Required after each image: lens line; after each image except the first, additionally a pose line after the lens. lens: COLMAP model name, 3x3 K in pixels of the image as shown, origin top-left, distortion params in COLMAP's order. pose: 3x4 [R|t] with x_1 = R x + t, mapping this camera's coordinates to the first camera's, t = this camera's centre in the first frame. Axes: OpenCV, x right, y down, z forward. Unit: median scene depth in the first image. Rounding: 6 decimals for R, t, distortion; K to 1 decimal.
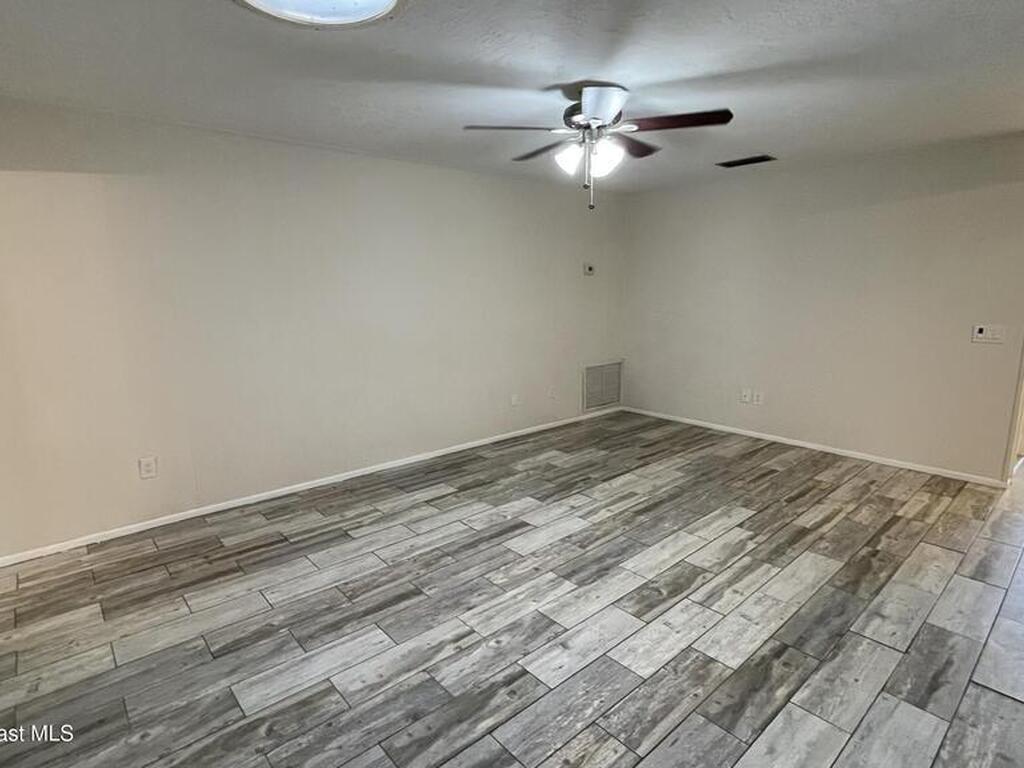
lens RADIAL K [[551.4, 0, 512.0], [0, 551.4, 384.0], [0, 0, 1]] dist [0.000905, -0.003058]
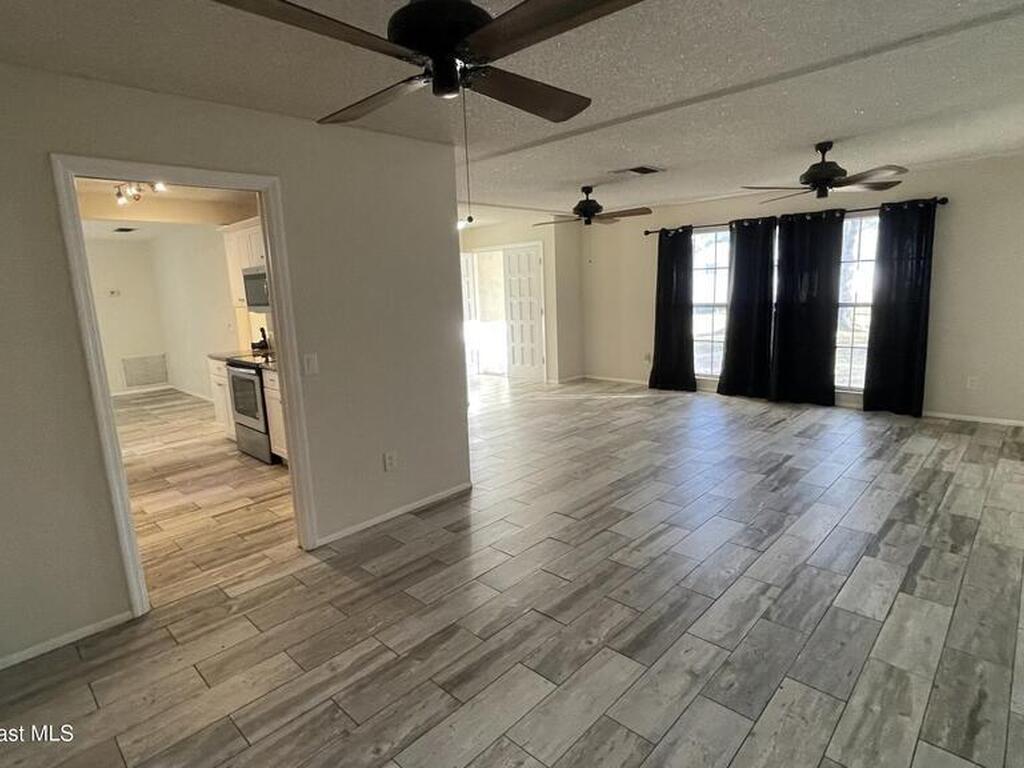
lens RADIAL K [[552.0, 0, 509.4], [0, 552.0, 384.1], [0, 0, 1]] dist [-0.000629, -0.001768]
pose [[0.996826, -0.045059, 0.065630, 1.839468], [0.045390, 0.998963, -0.003563, 0.153415], [-0.065402, 0.006531, 0.997838, -0.928166]]
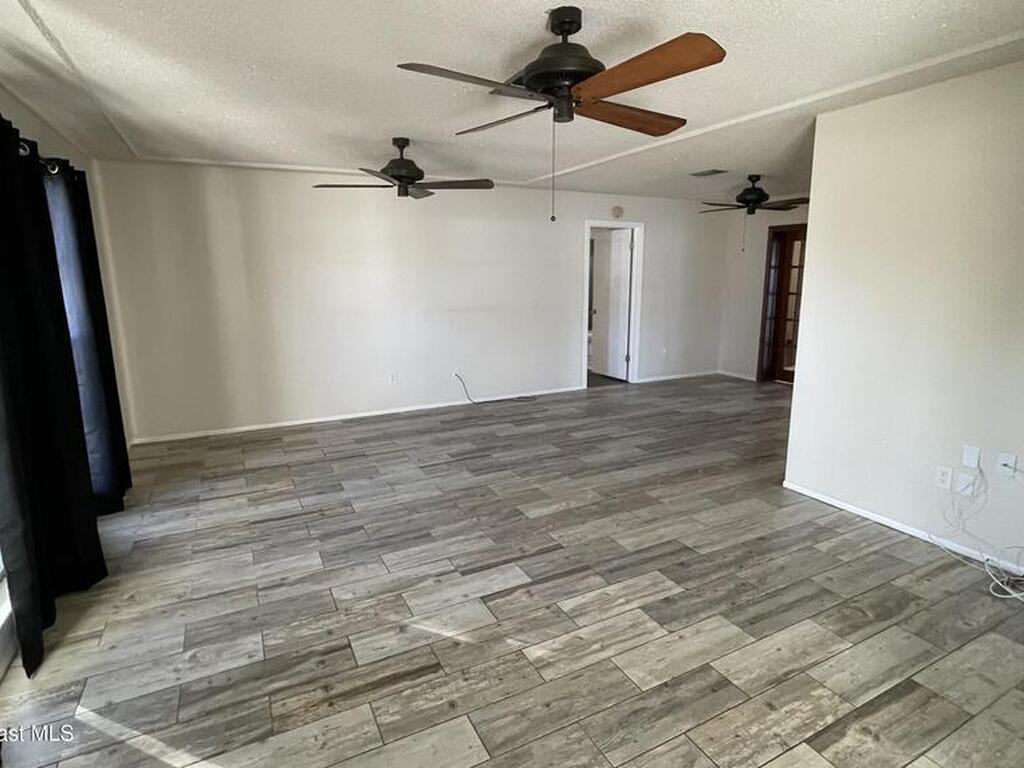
lens RADIAL K [[551.4, 0, 512.0], [0, 551.4, 384.0], [0, 0, 1]] dist [0.000905, -0.003058]
pose [[-0.968919, -0.035012, 0.244889, 2.094193], [0.058933, 0.928762, 0.365961, -0.267699], [-0.240257, 0.369018, -0.897832, 1.348023]]
